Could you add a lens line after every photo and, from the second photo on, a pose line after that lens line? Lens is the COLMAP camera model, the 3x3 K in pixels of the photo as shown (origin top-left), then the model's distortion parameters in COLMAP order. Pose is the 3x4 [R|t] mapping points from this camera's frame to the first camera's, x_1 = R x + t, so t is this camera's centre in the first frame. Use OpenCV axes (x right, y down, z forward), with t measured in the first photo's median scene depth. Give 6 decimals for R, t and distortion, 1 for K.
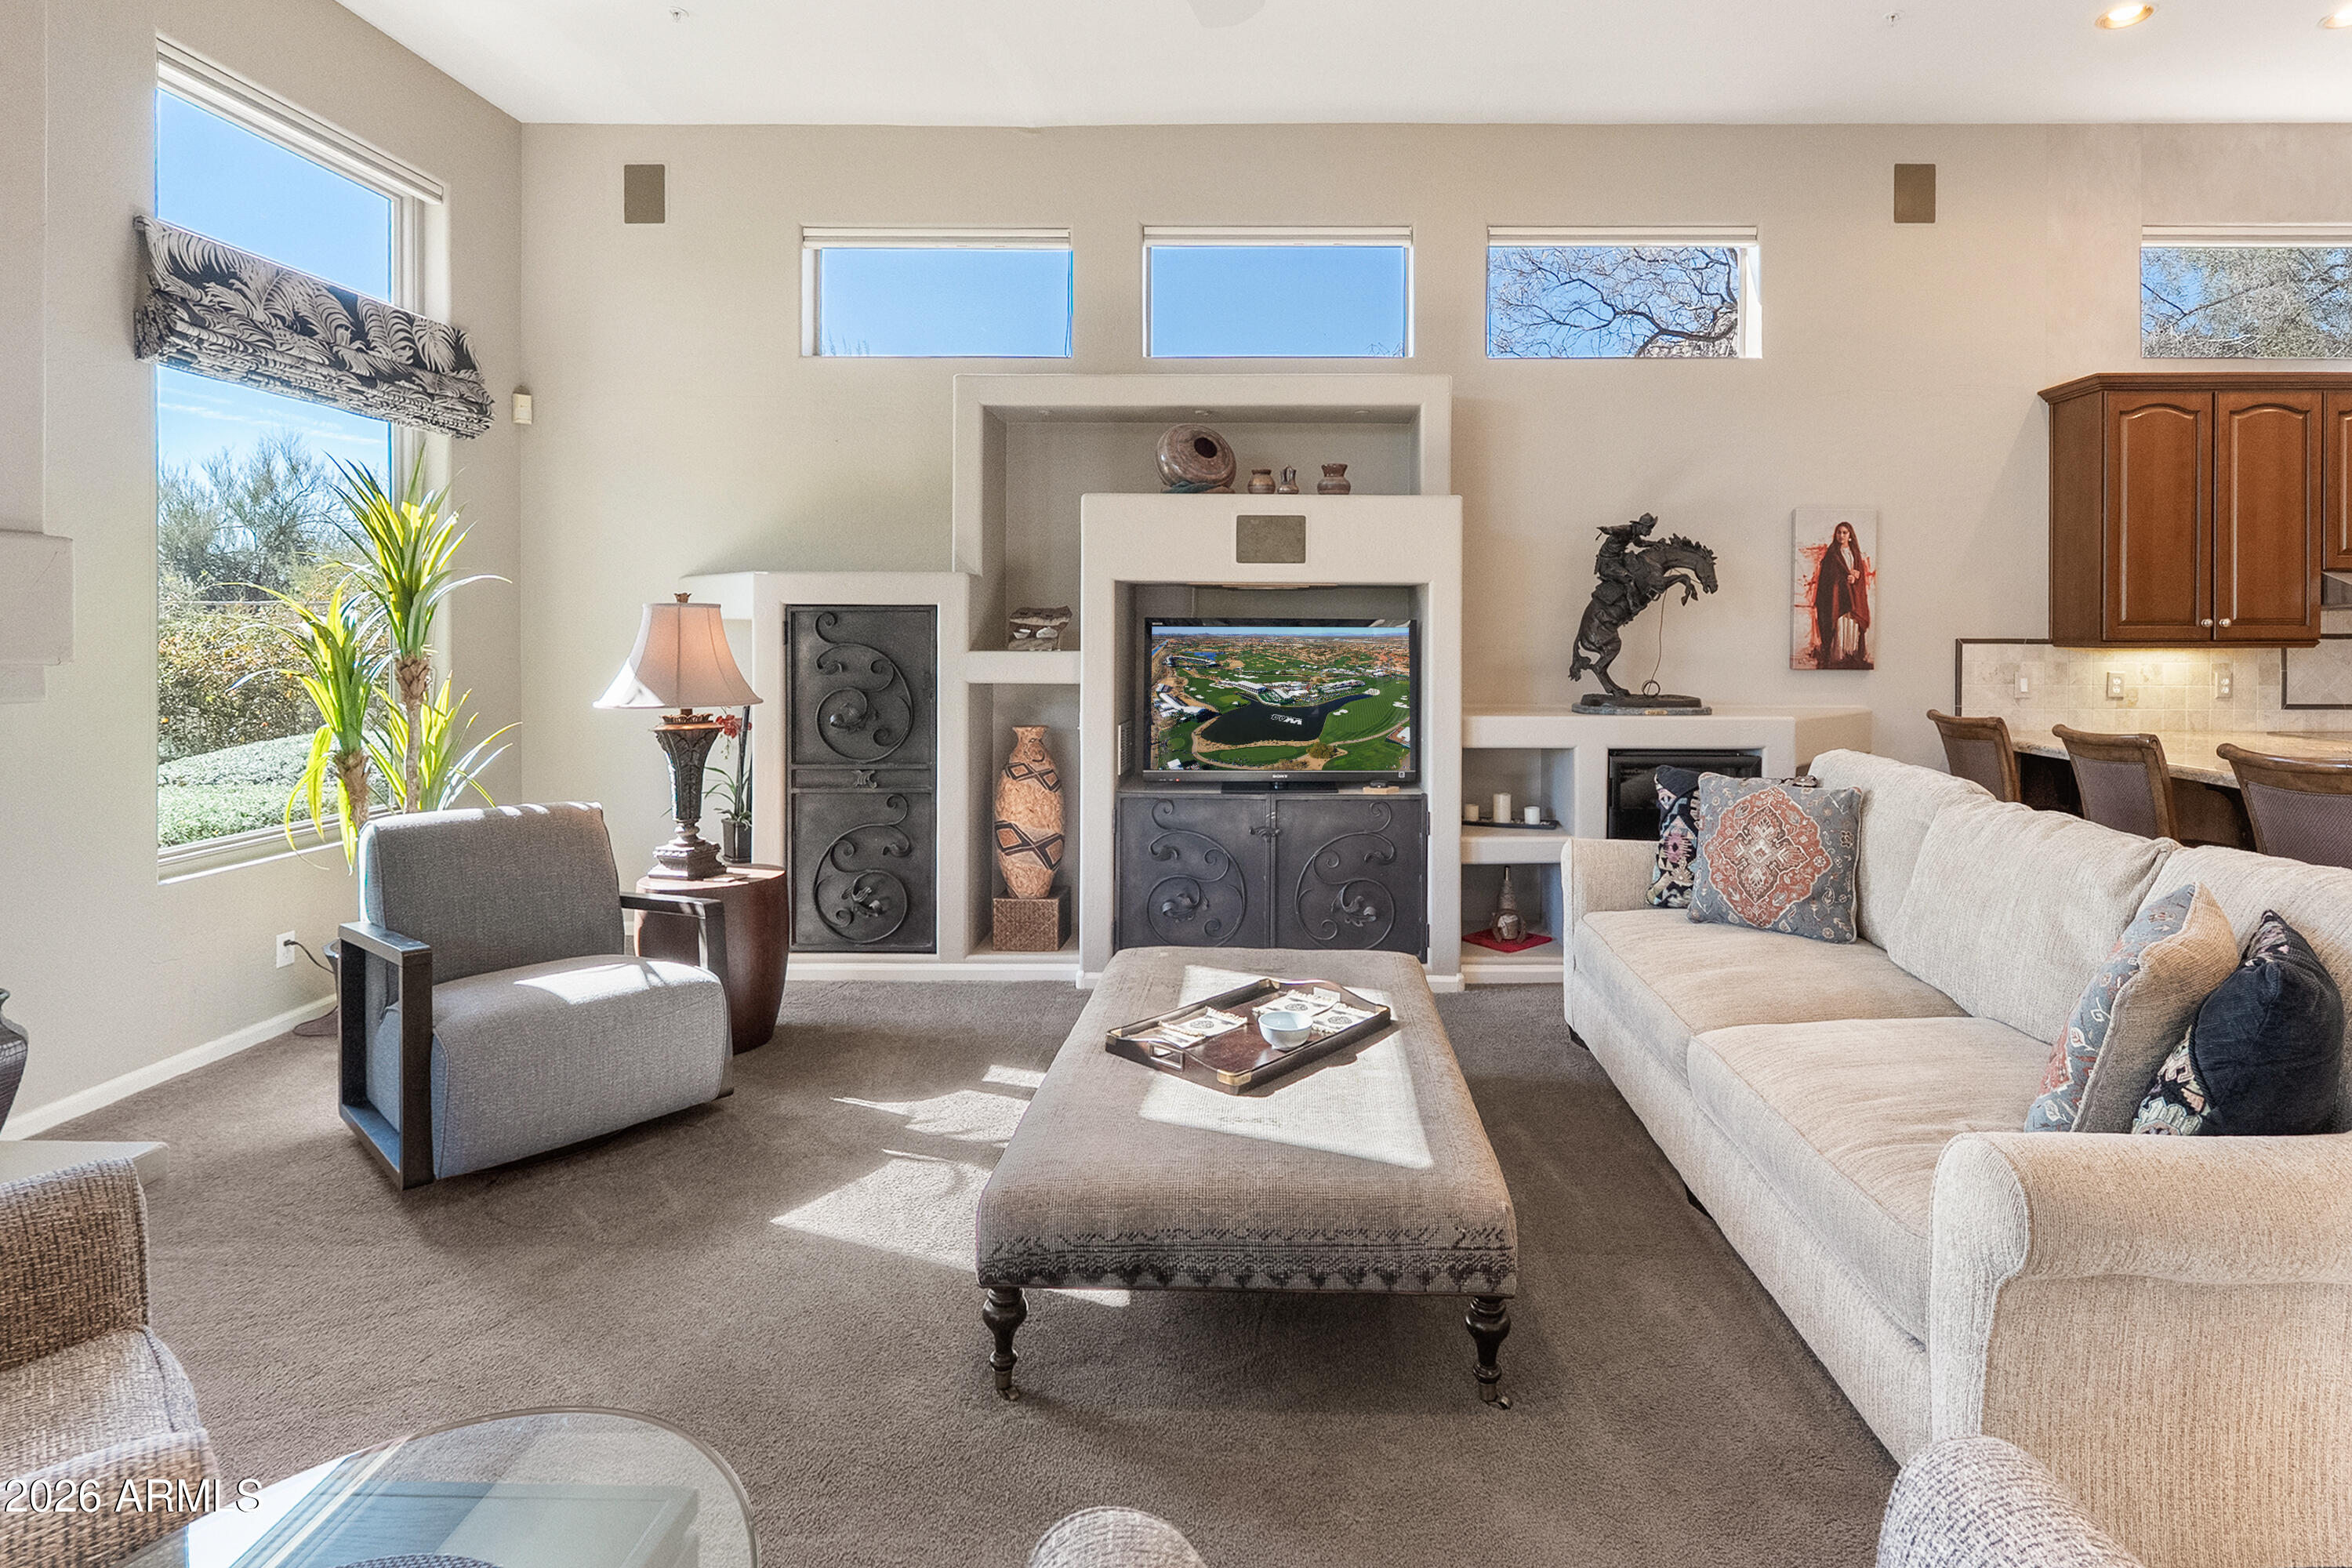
lens RADIAL K [[1108.2, 0, 1170.8], [0, 1108.2, 644.3], [0, 0, 1]] dist [-0.000831, 0.000044]
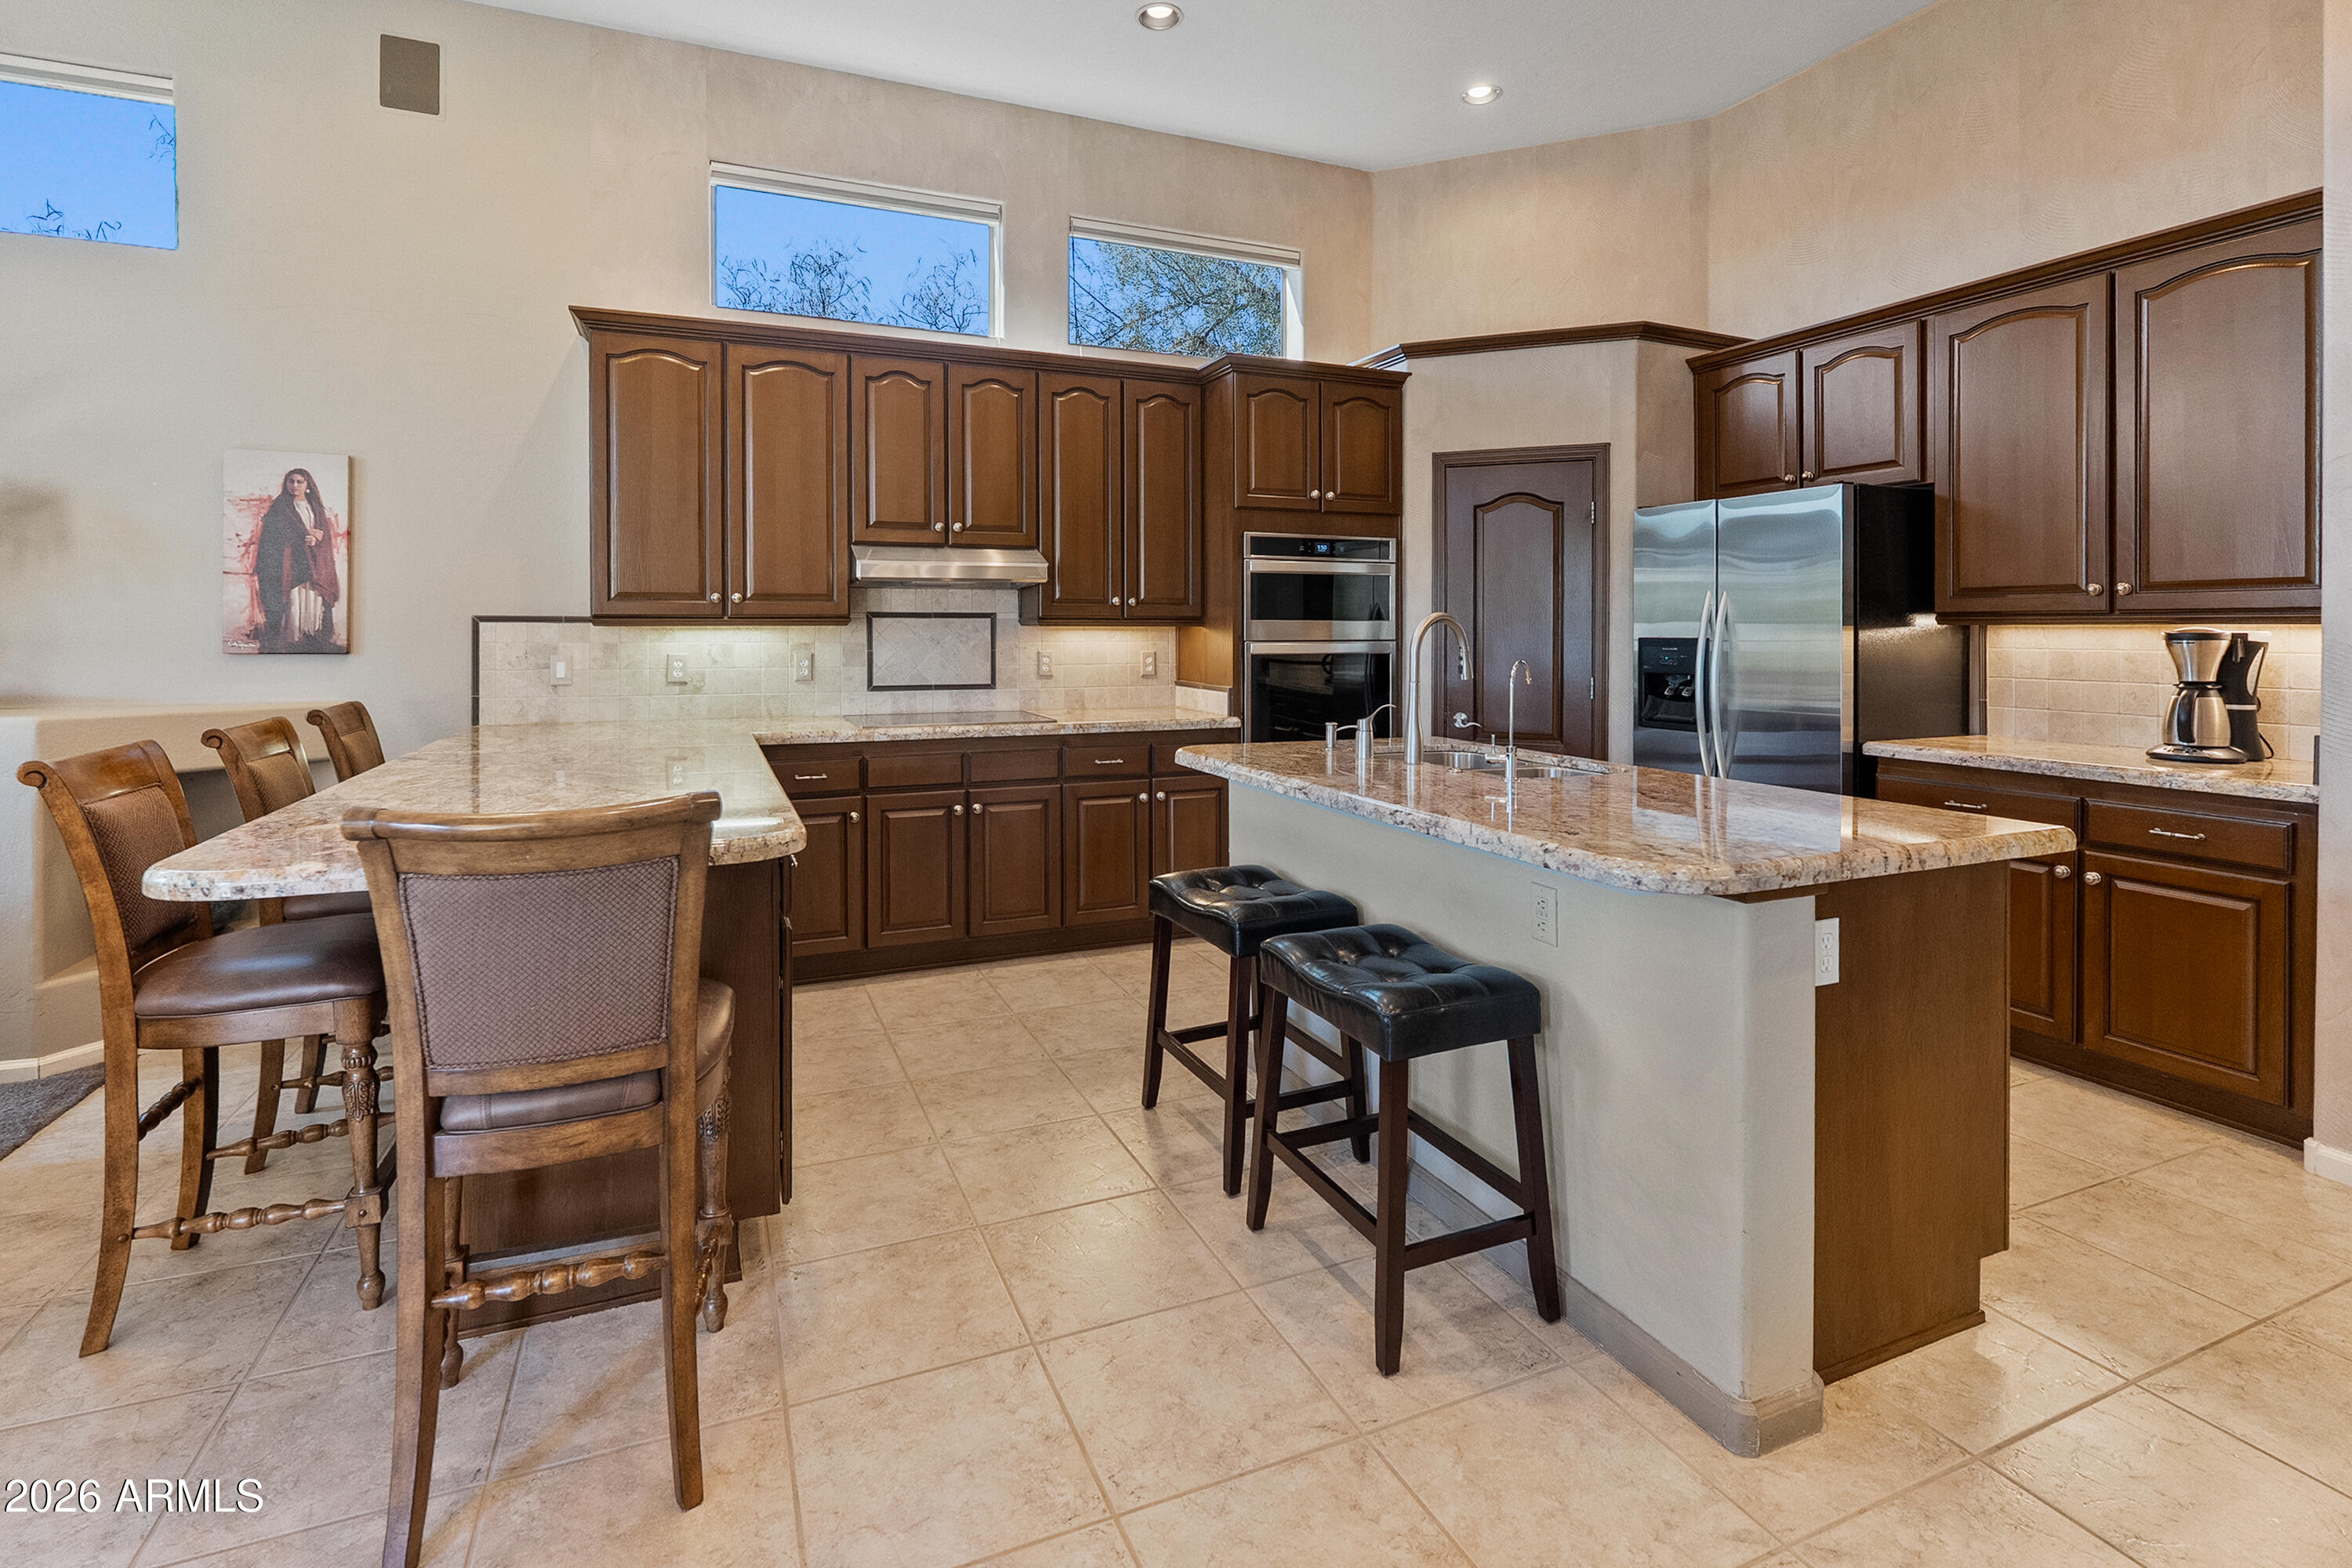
lens RADIAL K [[1108.2, 0, 1170.8], [0, 1108.2, 644.3], [0, 0, 1]] dist [-0.000831, 0.000044]
pose [[0.919457, -0.005898, 0.393146, 0.870076], [0.007429, 0.999970, -0.002373, 0.022517], [-0.393120, 0.005103, 0.919473, 0.022224]]
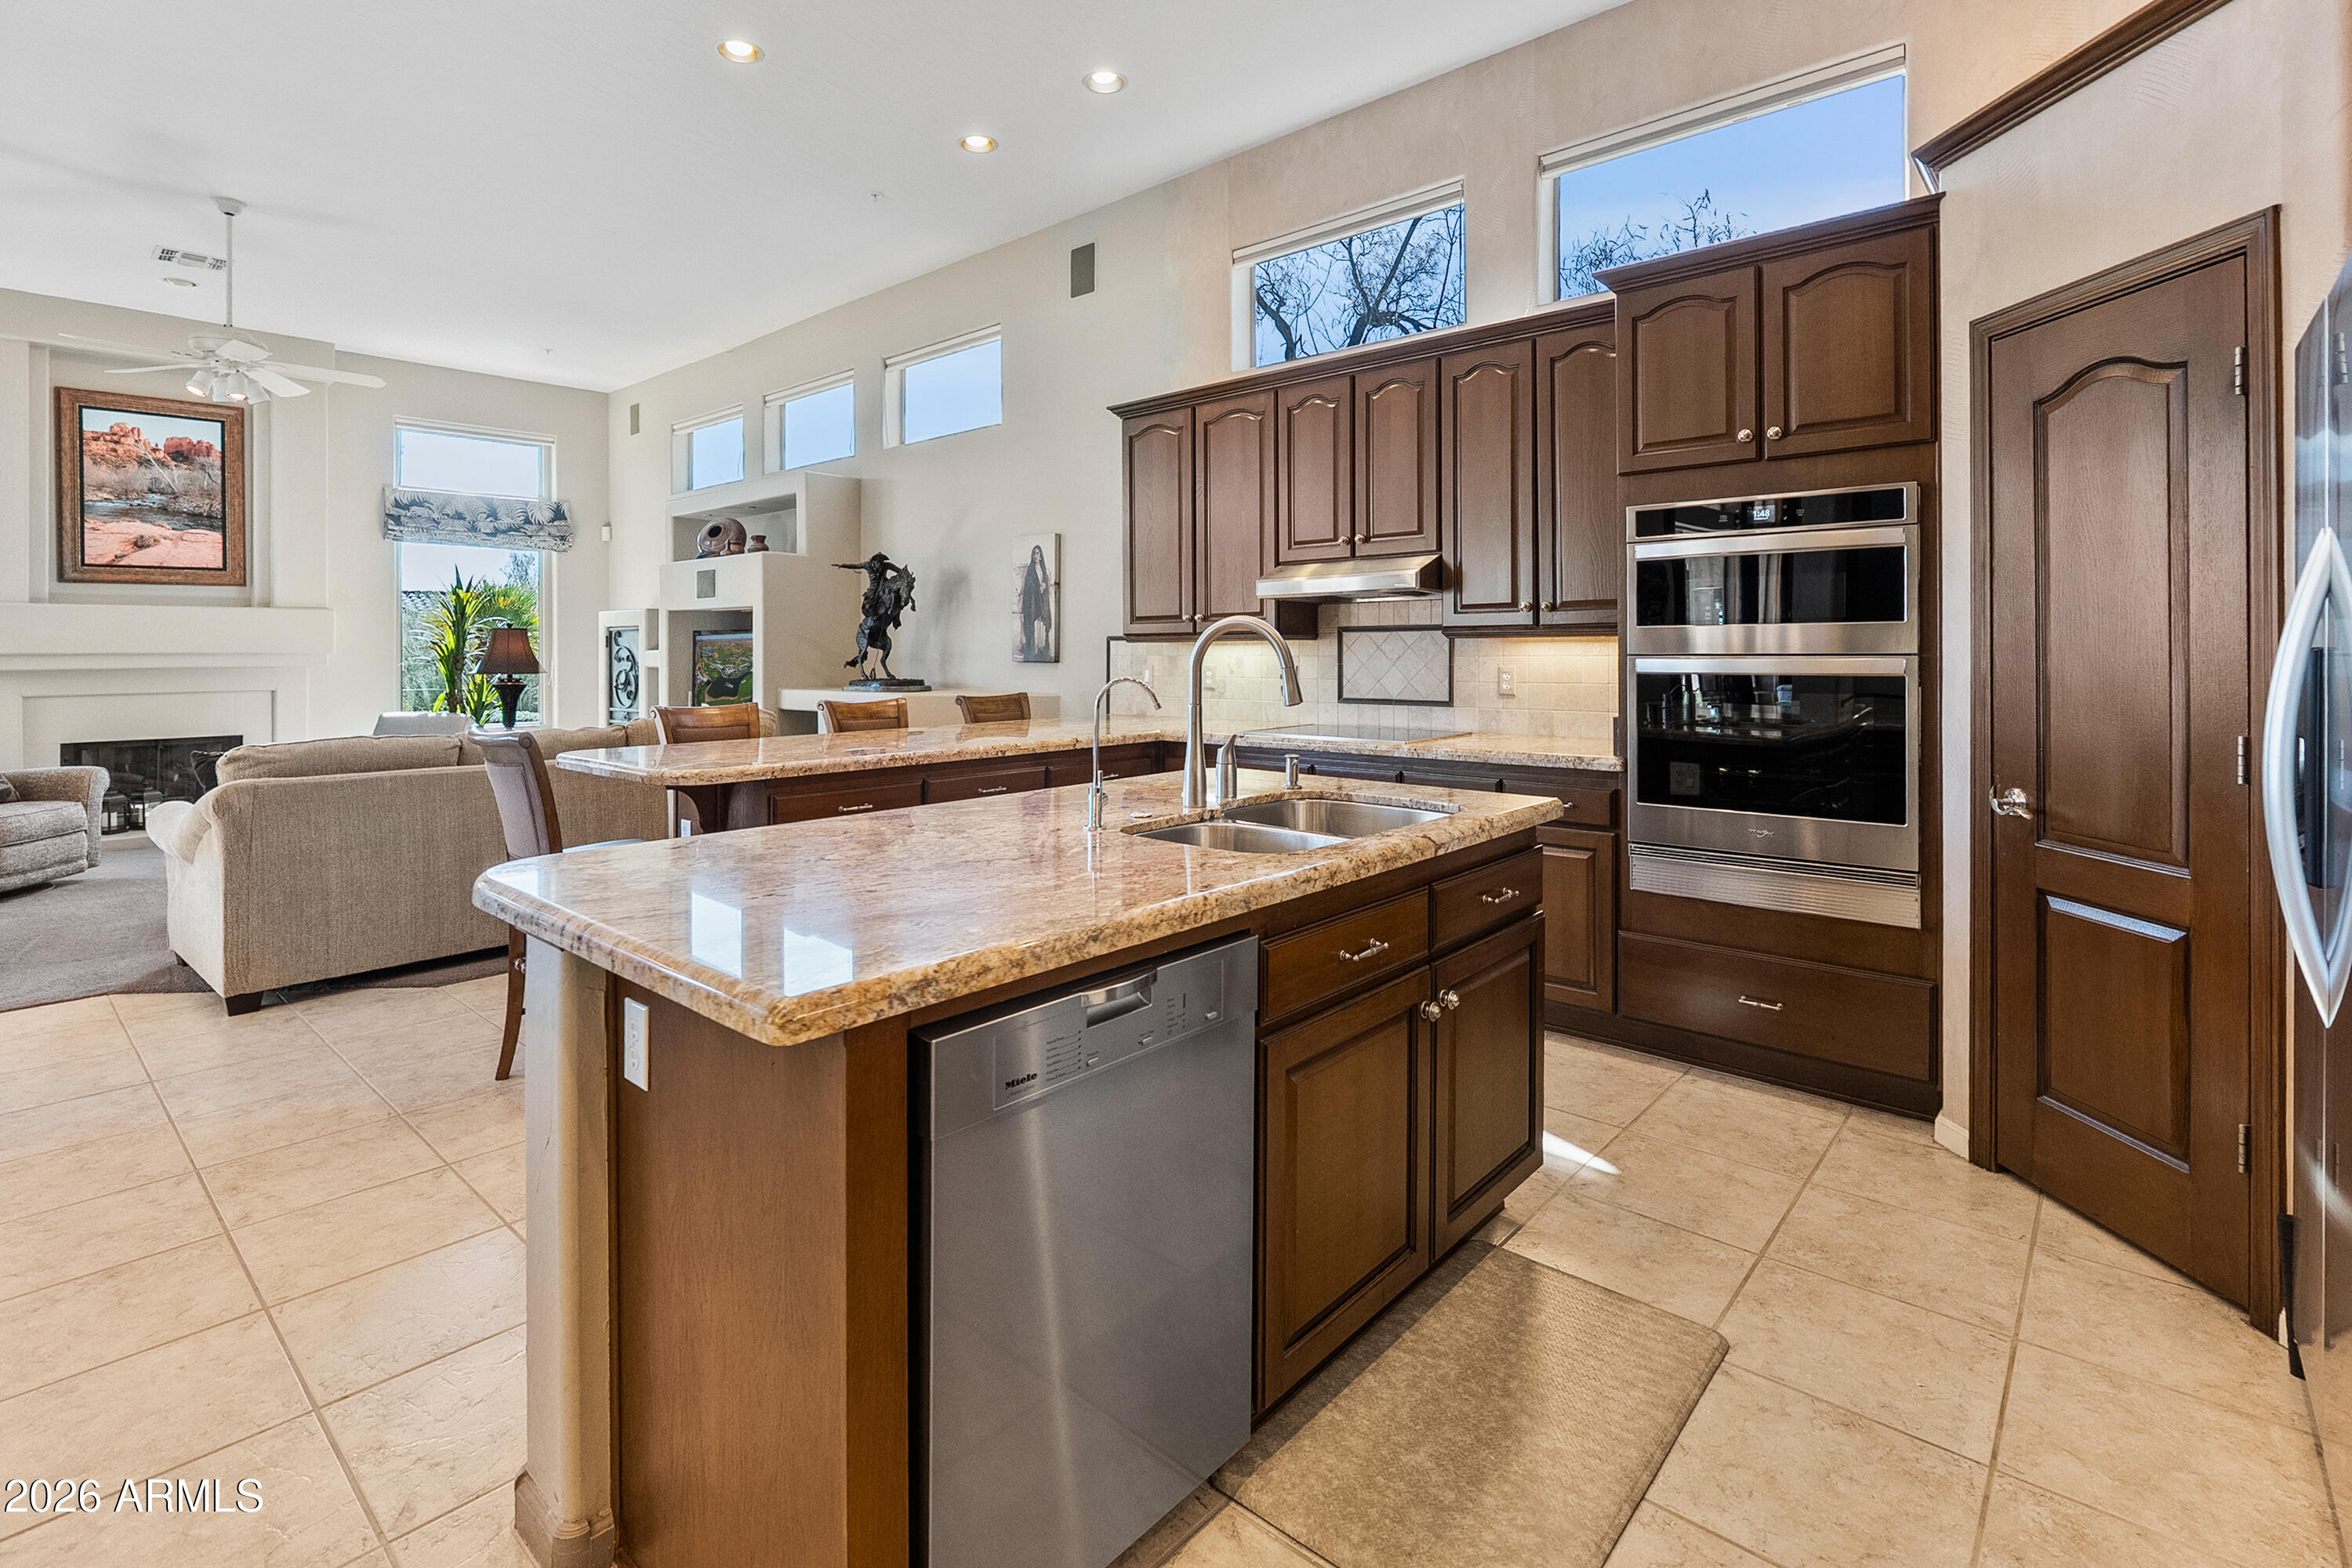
lens RADIAL K [[1108.2, 0, 1170.8], [0, 1108.2, 644.3], [0, 0, 1]] dist [-0.000831, 0.000044]
pose [[0.753803, -0.010008, -0.657024, 1.541967], [-0.002602, 0.999831, -0.018215, 0.024696], [0.657095, 0.015440, 0.753650, 0.157697]]
